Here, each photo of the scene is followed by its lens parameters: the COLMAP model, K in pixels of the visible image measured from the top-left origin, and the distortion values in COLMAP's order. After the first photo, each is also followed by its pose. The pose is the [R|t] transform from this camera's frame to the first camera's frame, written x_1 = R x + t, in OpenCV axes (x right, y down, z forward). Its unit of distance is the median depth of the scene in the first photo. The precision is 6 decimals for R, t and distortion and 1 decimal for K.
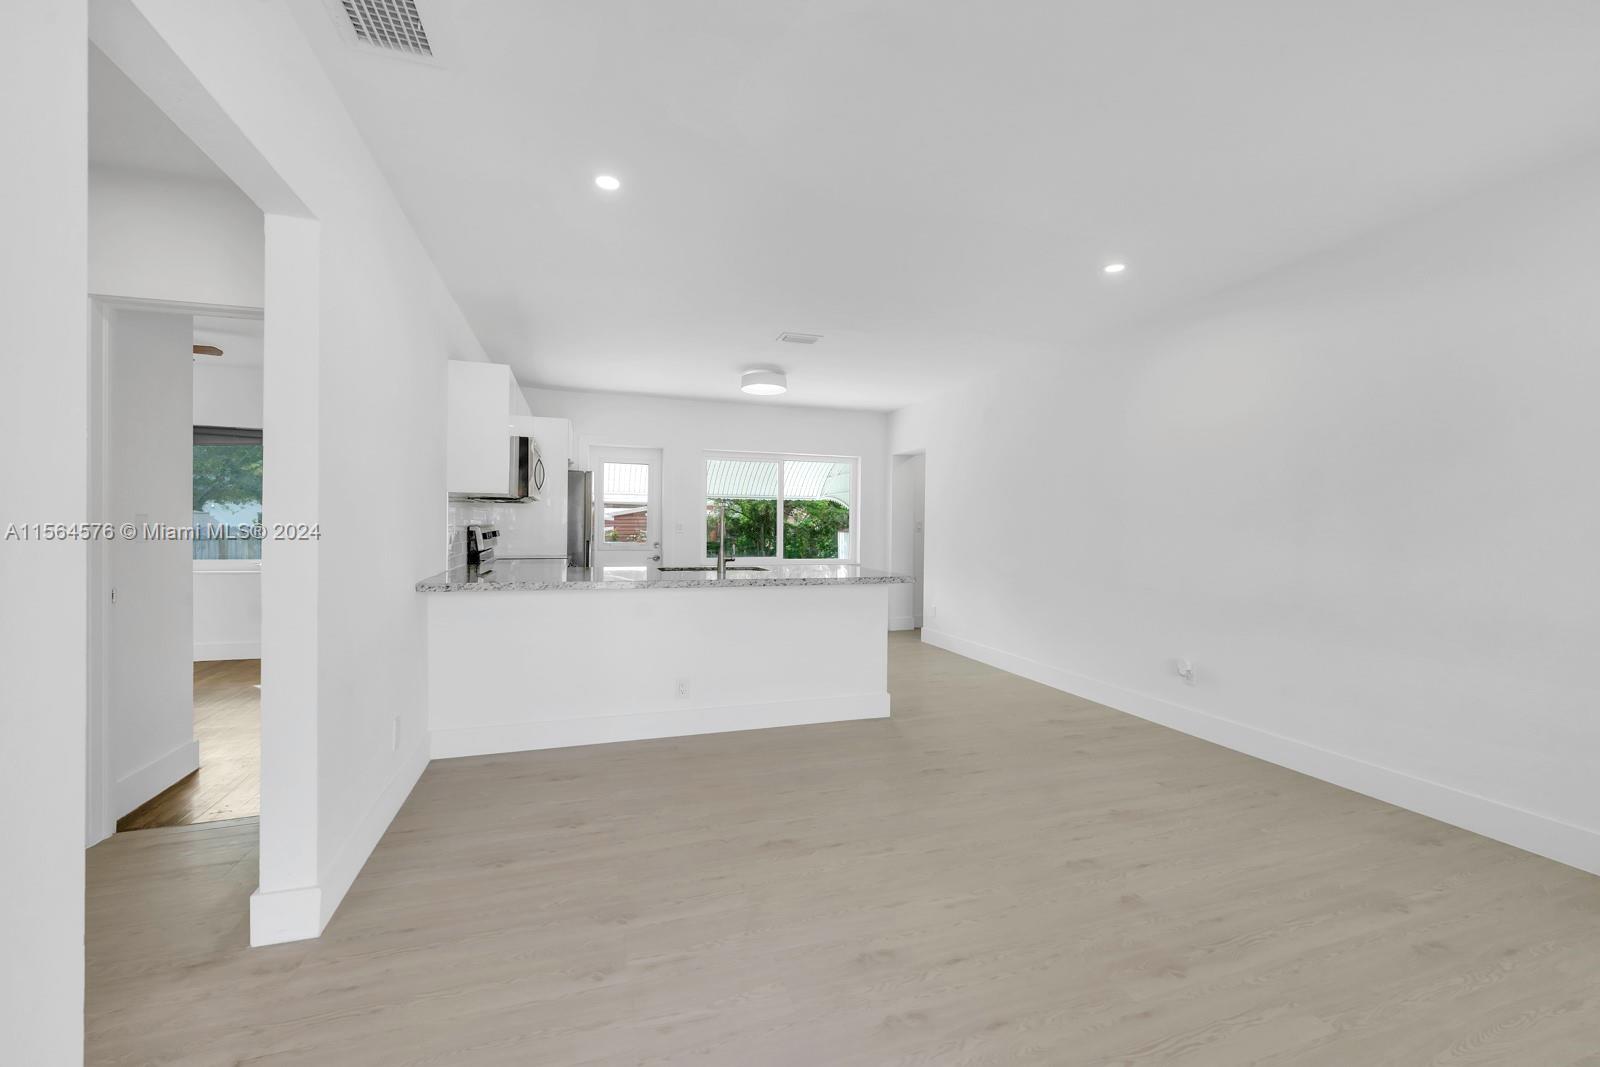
lens RADIAL K [[650.3, 0, 806.5], [0, 650.3, 531.9], [0, 0, 1]] dist [-0.000967, 0.000175]
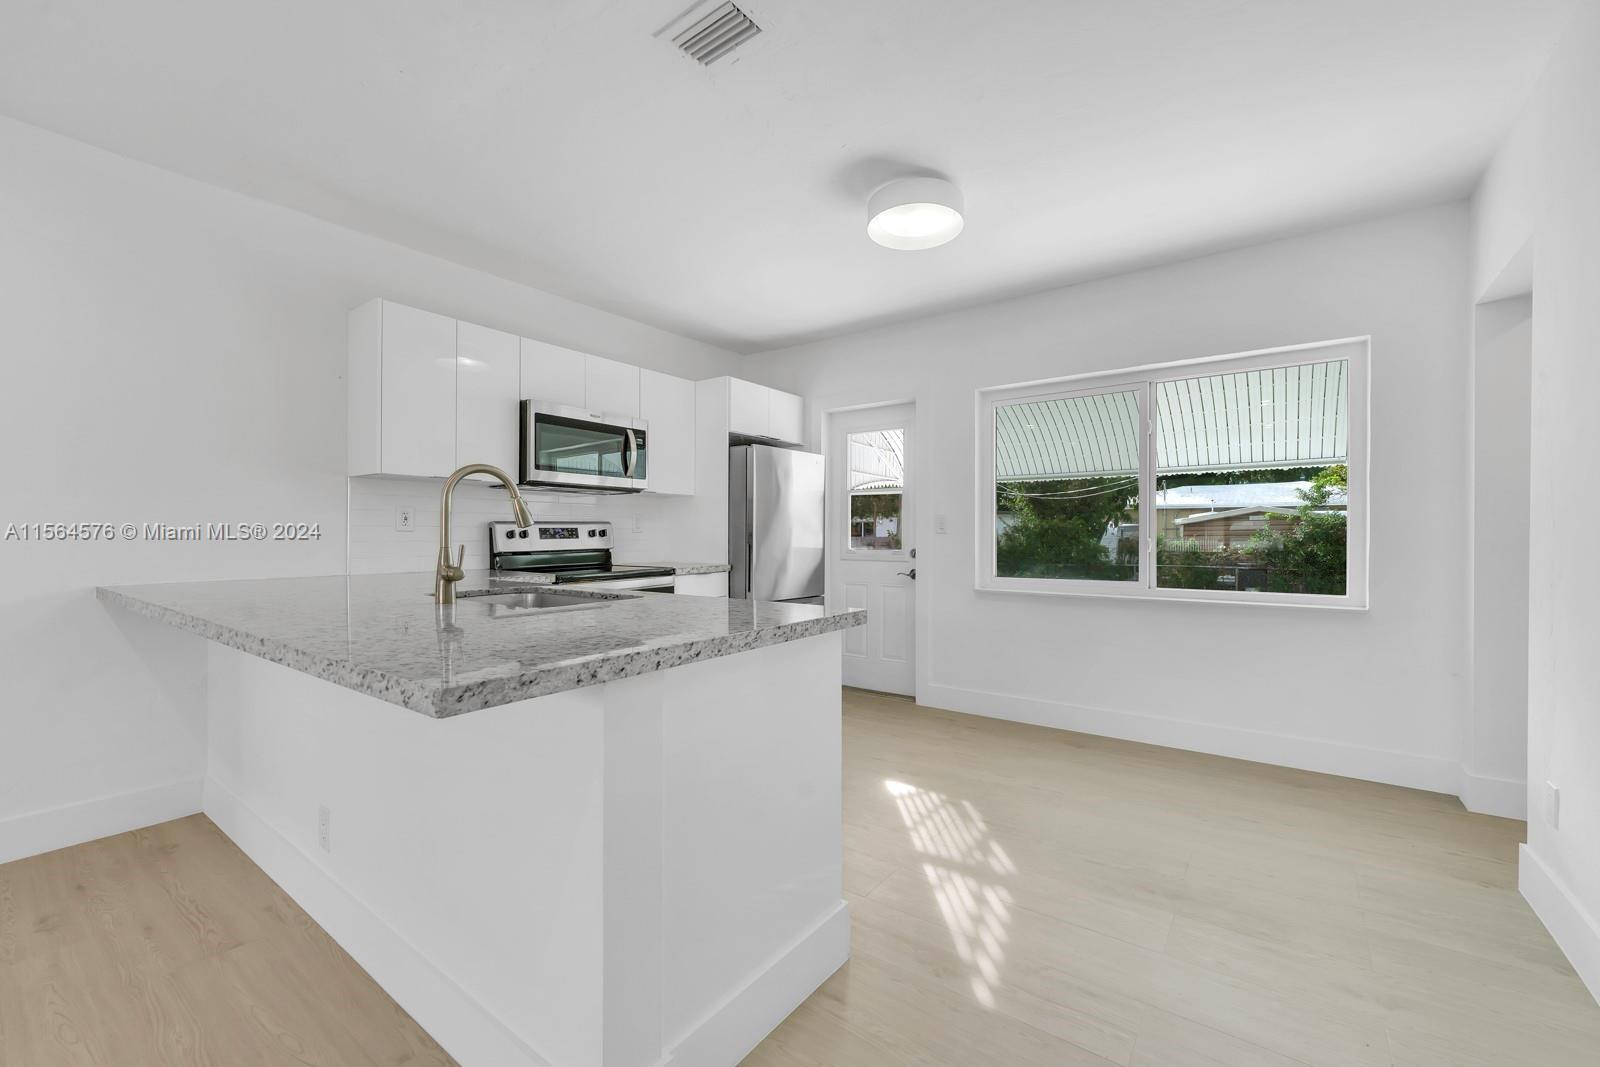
lens RADIAL K [[650.3, 0, 803.3], [0, 650.3, 540.4], [0, 0, 1]] dist [-0.000967, 0.000175]
pose [[0.563625, -0.000446, -0.826030, 0.364863], [-0.004499, 0.999983, -0.003610, 0.015421], [0.826018, 0.005751, 0.563614, 0.855877]]
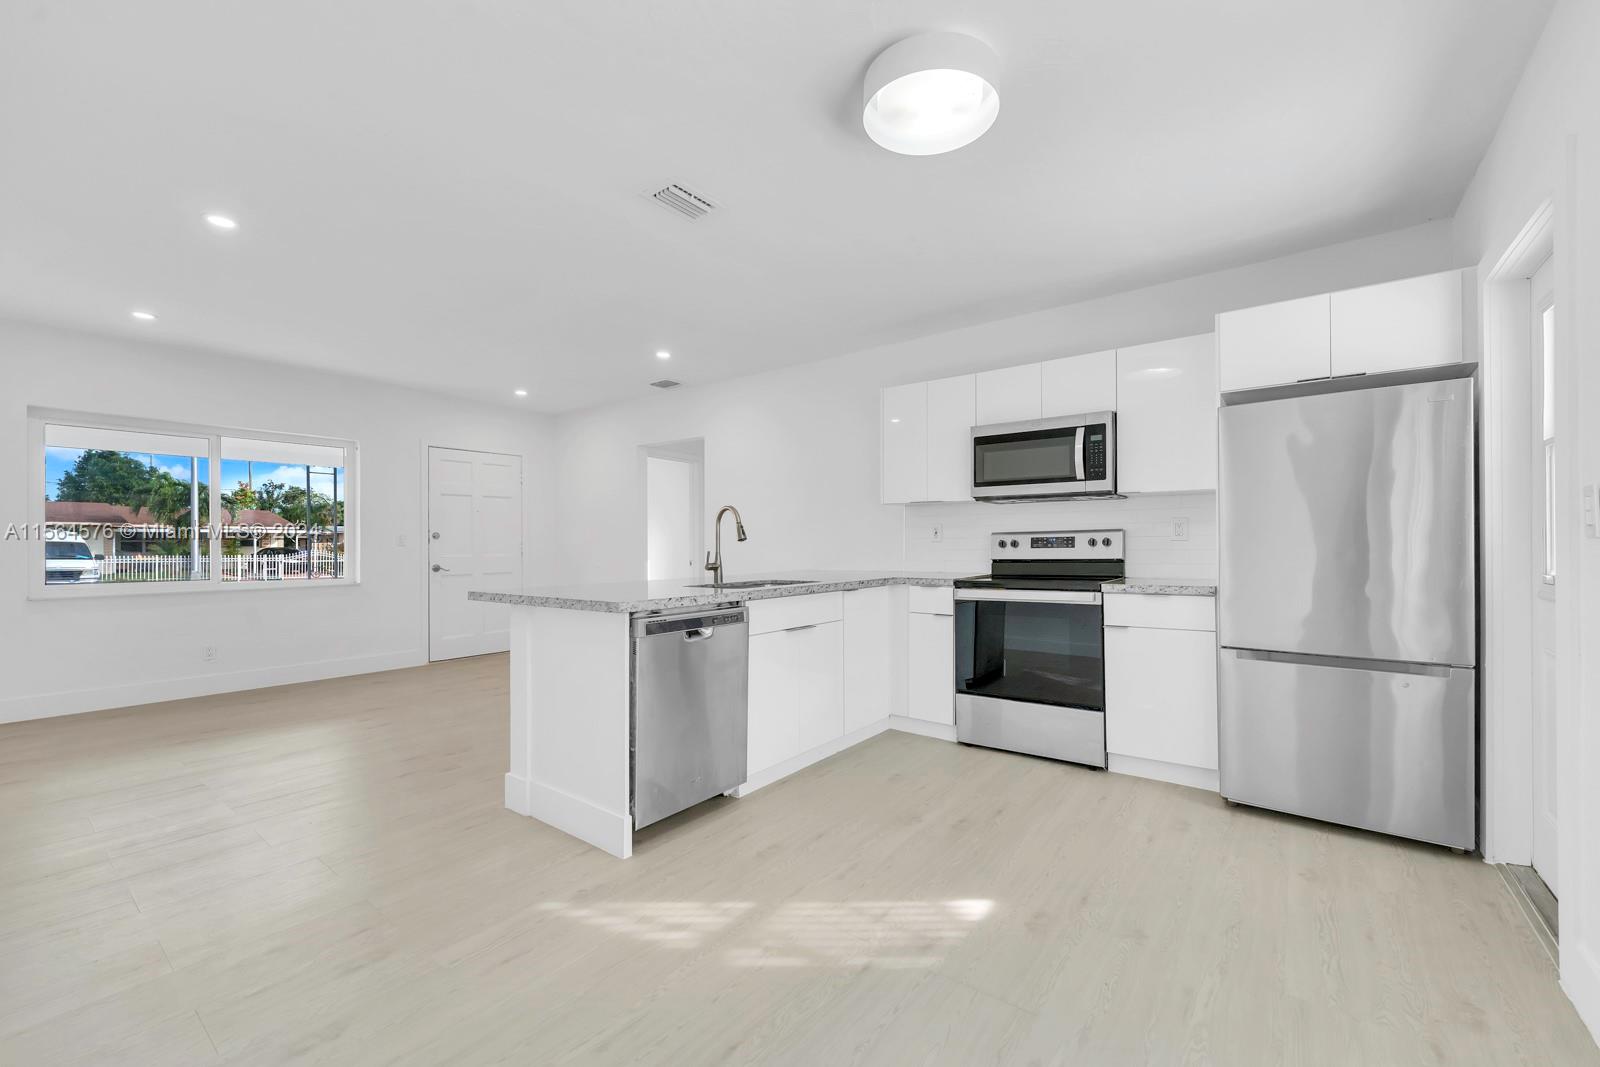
lens RADIAL K [[650.3, 0, 805.3], [0, 650.3, 541.7], [0, 0, 1]] dist [-0.000967, 0.000175]
pose [[-0.827884, -0.006463, -0.560862, 0.236476], [-0.008972, 0.999958, 0.001721, 0.004520], [0.560827, 0.006457, -0.827908, 1.606108]]
